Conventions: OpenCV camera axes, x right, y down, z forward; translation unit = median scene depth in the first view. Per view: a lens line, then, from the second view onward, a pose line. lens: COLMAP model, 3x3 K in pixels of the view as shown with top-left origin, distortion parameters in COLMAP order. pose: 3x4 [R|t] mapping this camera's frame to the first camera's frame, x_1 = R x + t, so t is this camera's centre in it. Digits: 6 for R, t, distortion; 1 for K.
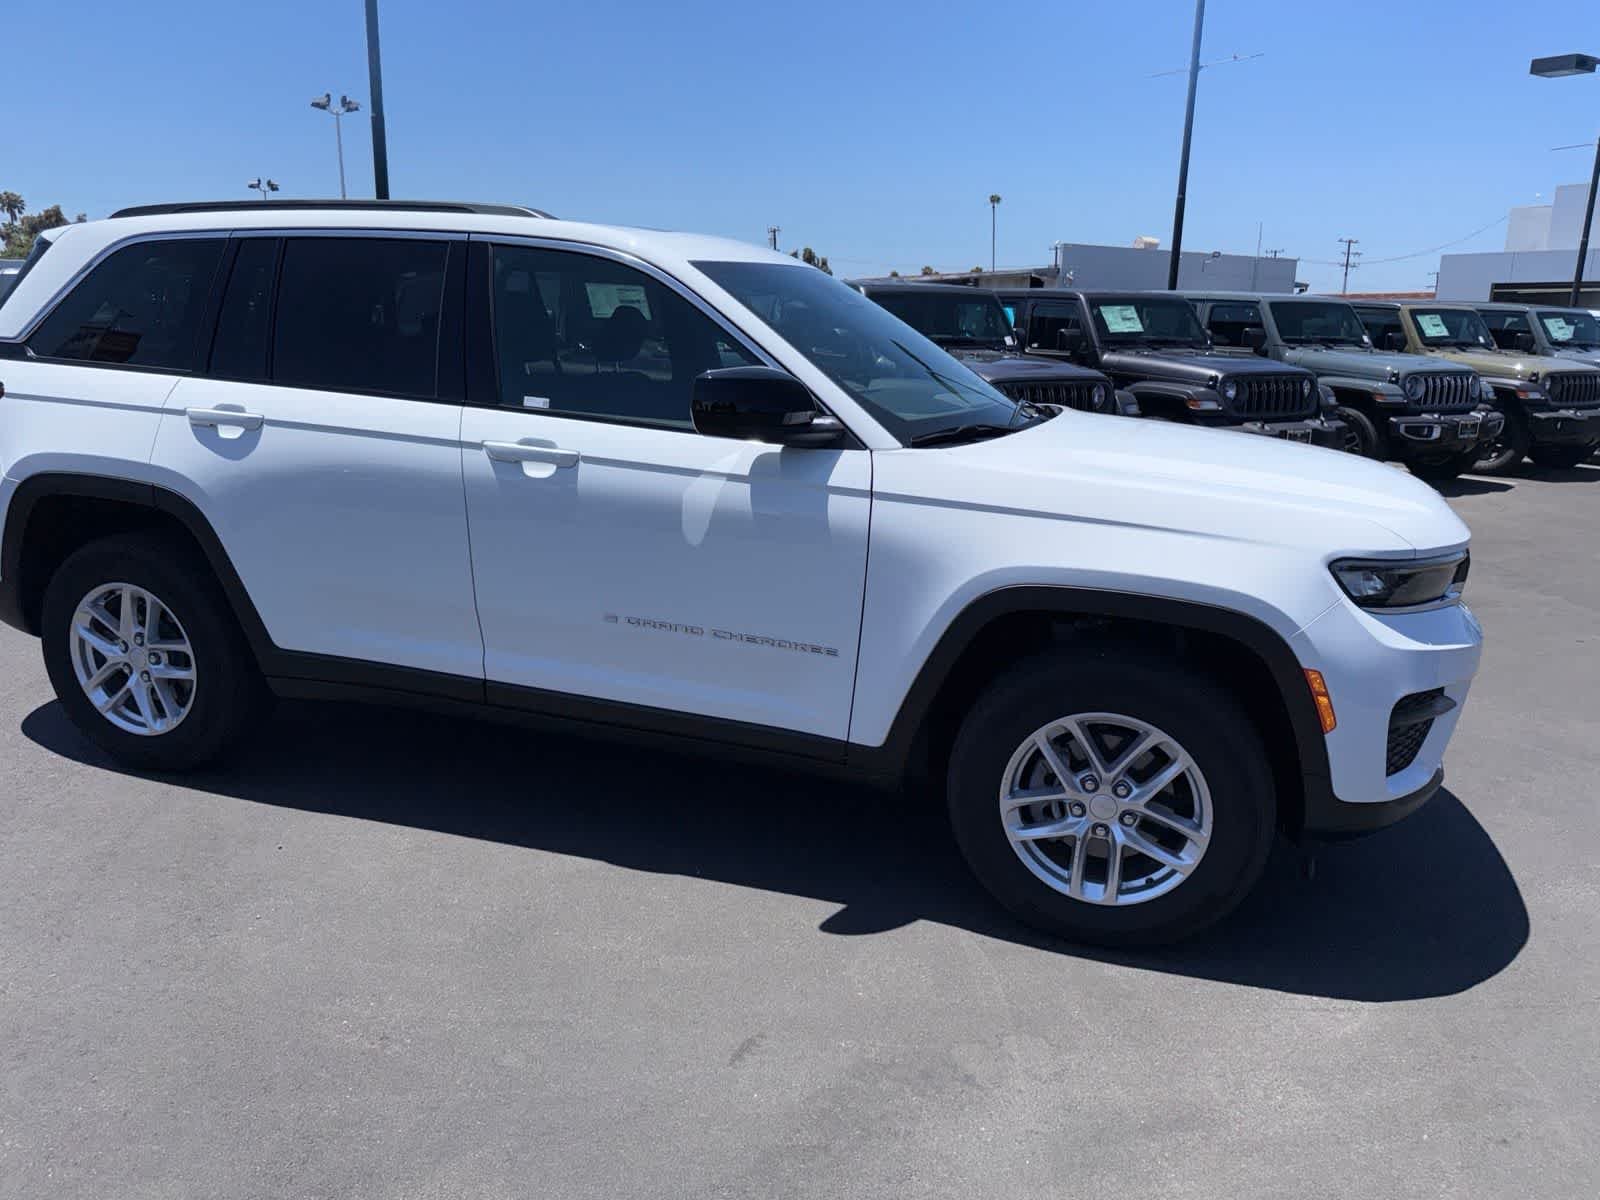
lens RADIAL K [[1140.6, 0, 816.6], [0, 1140.6, 606.1], [0, 0, 1]] dist [0.036024, -0.039797]
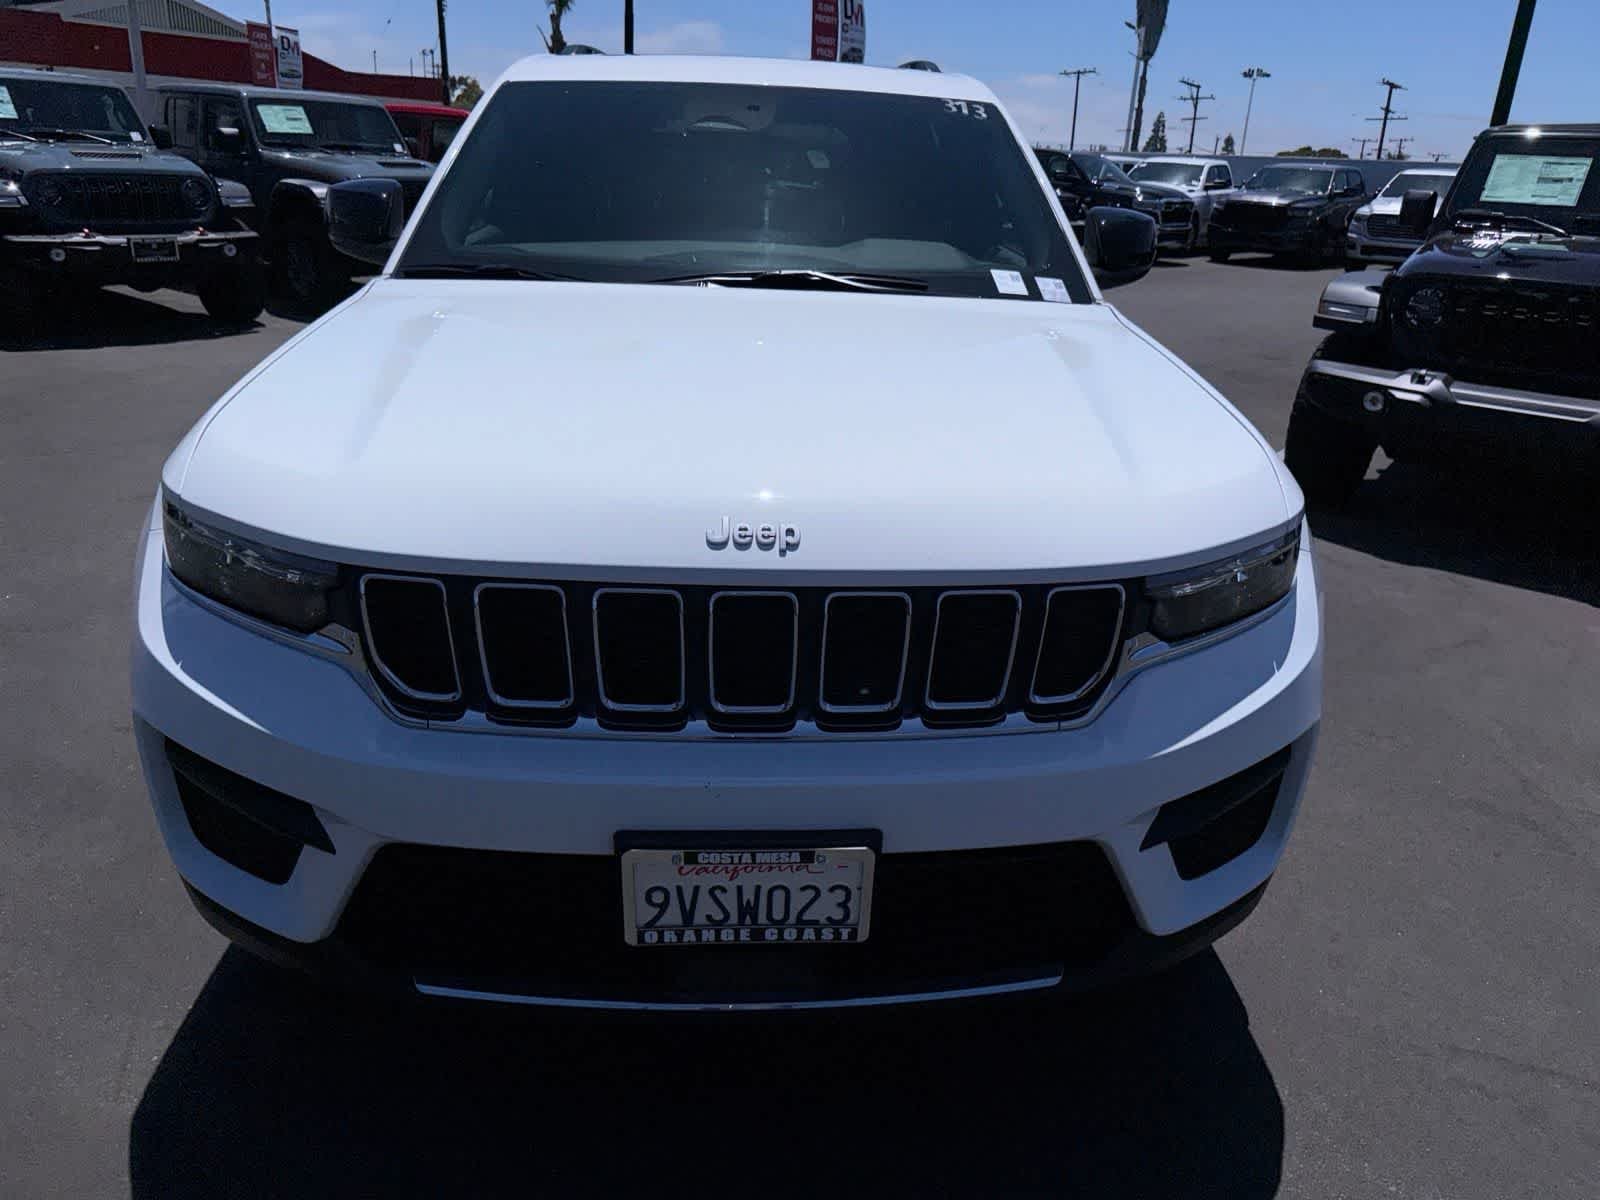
lens RADIAL K [[1140.6, 0, 821.3], [0, 1140.6, 589.3], [0, 0, 1]] dist [0.036024, -0.039797]
pose [[0.356323, 0.317048, -0.878928, 0.971935], [-0.268992, 0.935655, 0.228460, -0.188109], [0.894806, 0.155019, 0.418678, 0.883174]]
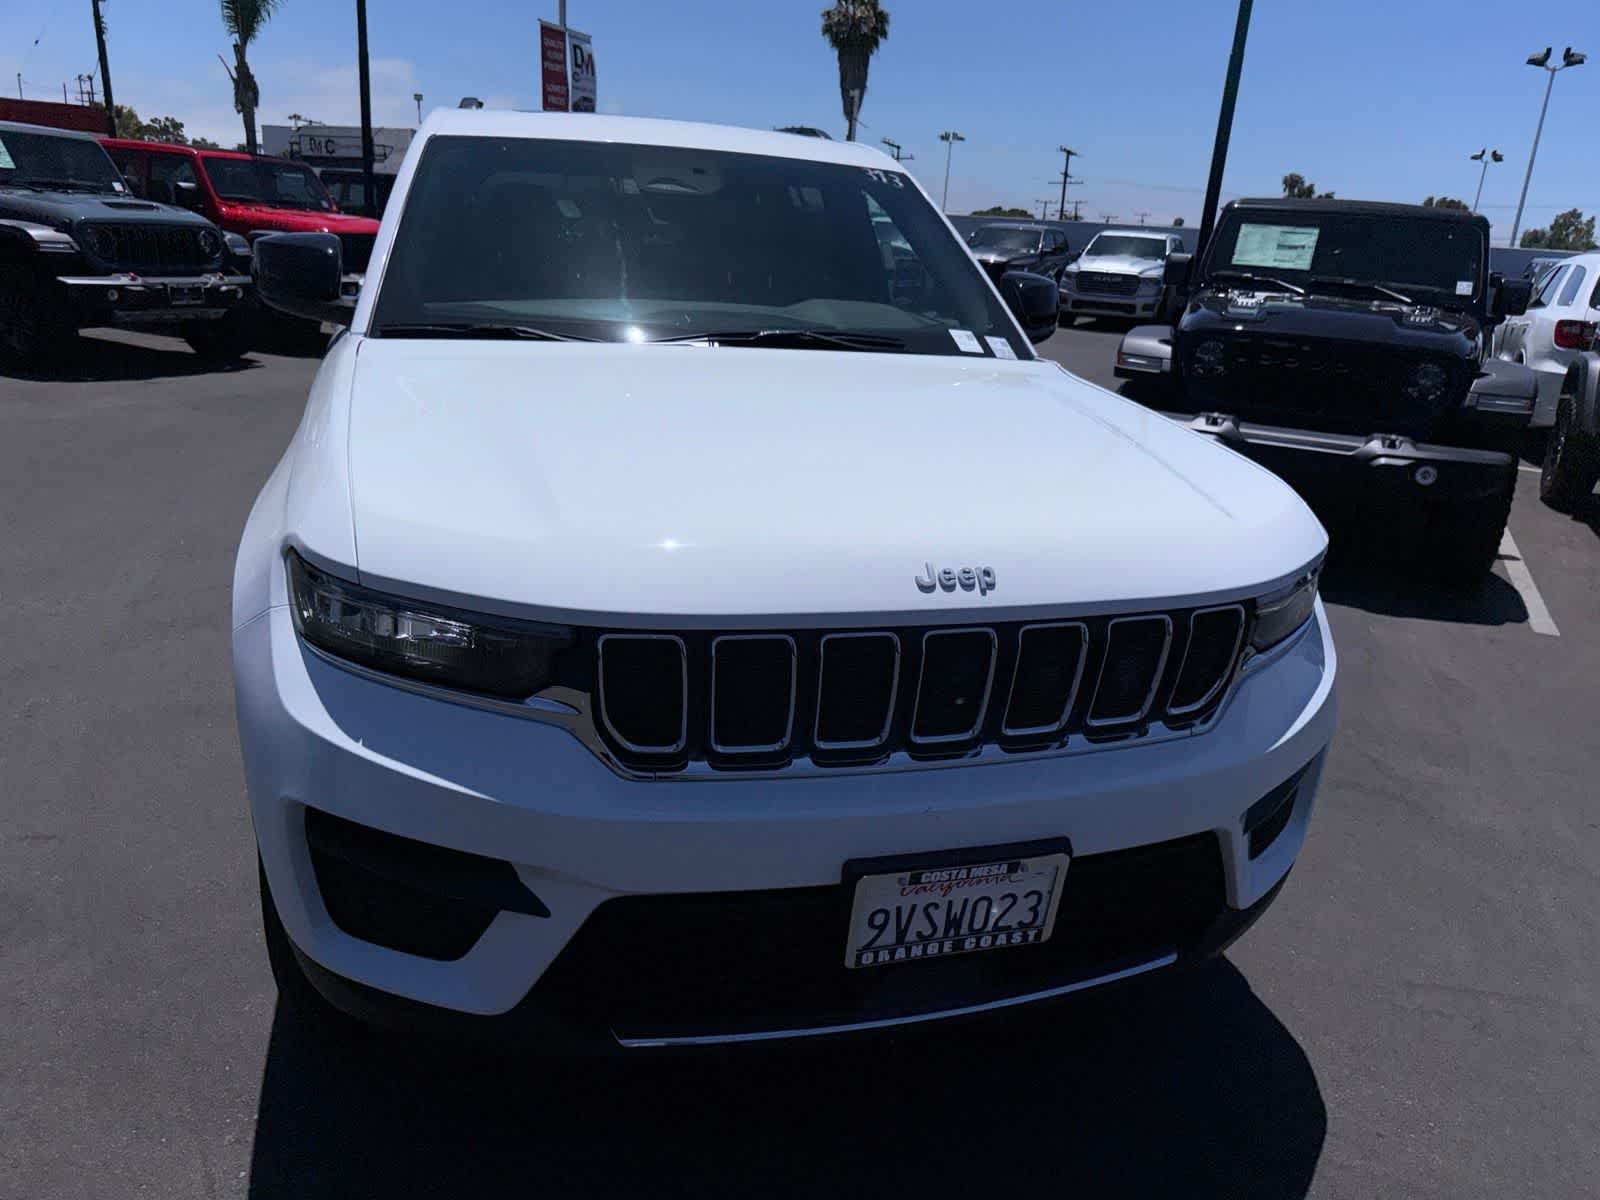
lens RADIAL K [[1140.6, 0, 819.3], [0, 1140.6, 618.3], [0, 0, 1]] dist [0.036024, -0.039797]
pose [[0.564535, 0.276157, -0.777841, 0.916622], [-0.256092, 0.954467, 0.153000, -0.142437], [0.784676, 0.112825, 0.609552, 0.700995]]
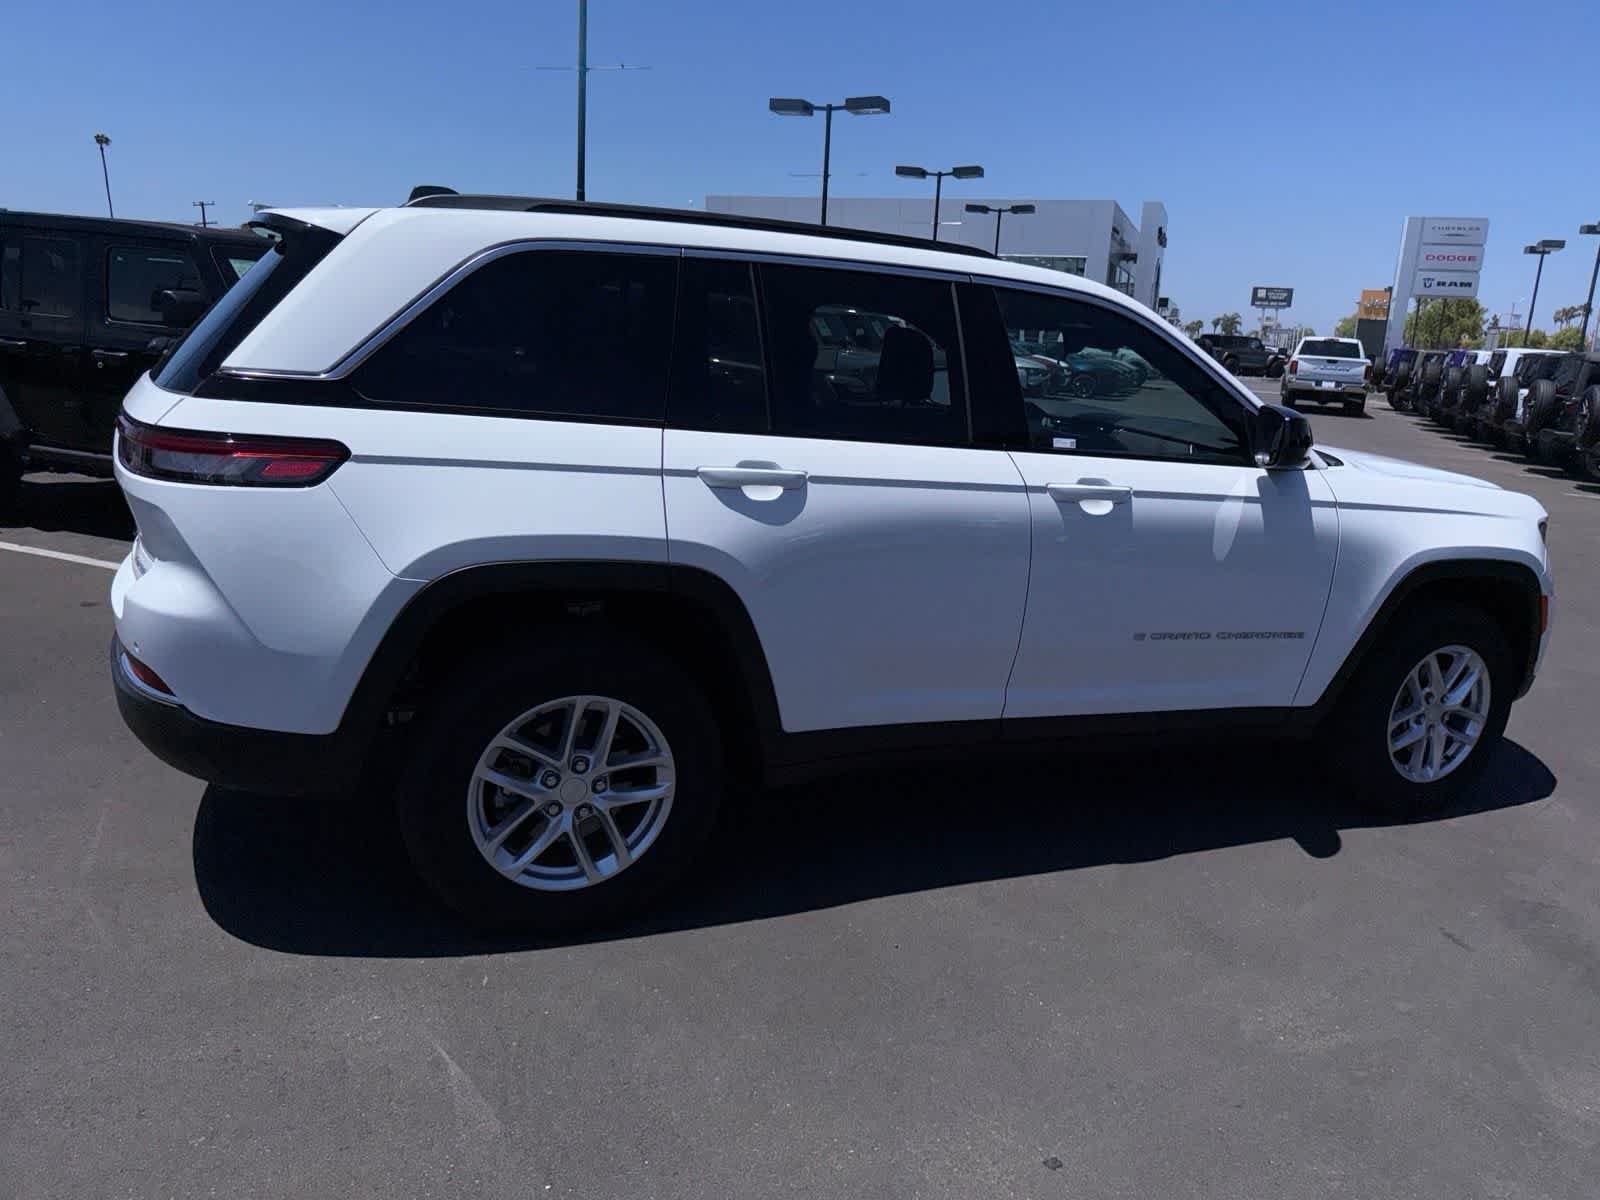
lens RADIAL K [[1140.6, 0, 816.6], [0, 1140.6, 588.6], [0, 0, 1]] dist [0.036024, -0.039797]
pose [[0.761664, -0.126544, 0.635495, -1.089640], [0.120524, 0.991298, 0.052942, -0.128352], [-0.636664, 0.036269, 0.770288, 0.347380]]
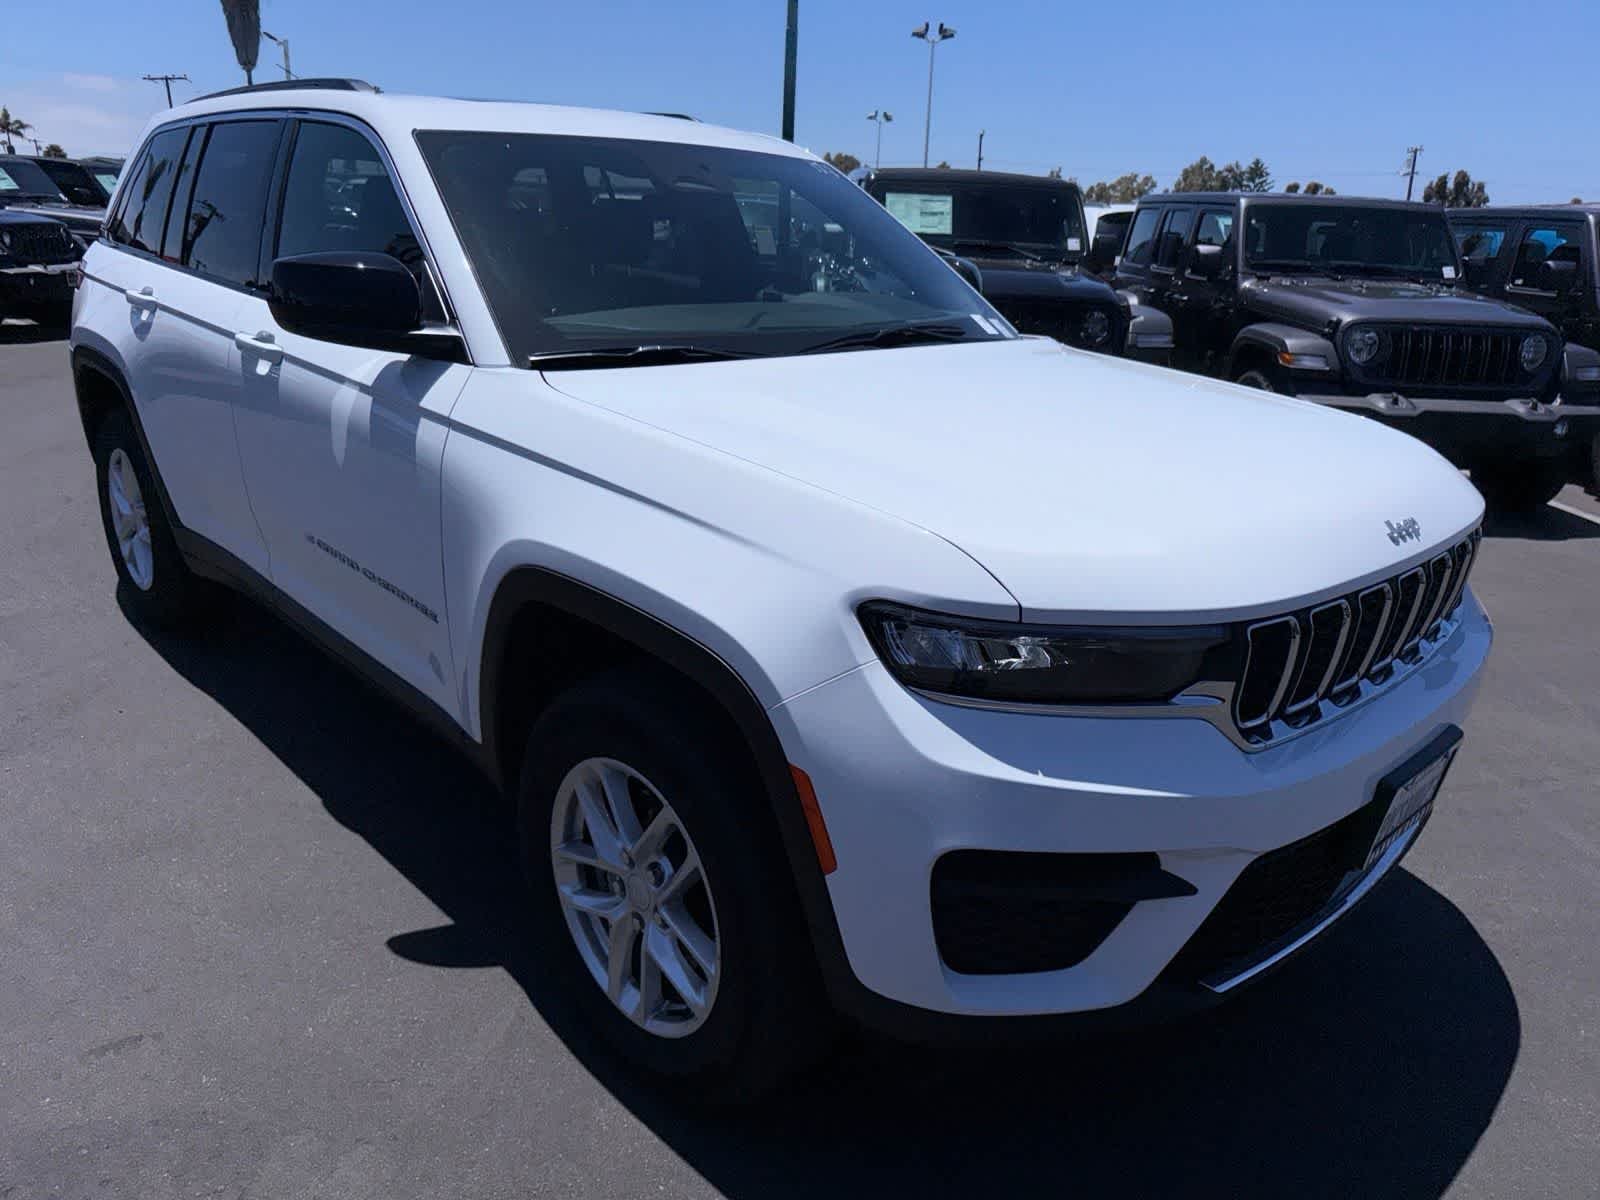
lens RADIAL K [[1140.6, 0, 814.2], [0, 1140.6, 605.5], [0, 0, 1]] dist [0.036024, -0.039797]
pose [[0.873433, 0.165069, -0.458113, 0.578776], [-0.139712, 0.986187, 0.088974, -0.071421], [0.466472, -0.013709, 0.884430, 0.378994]]
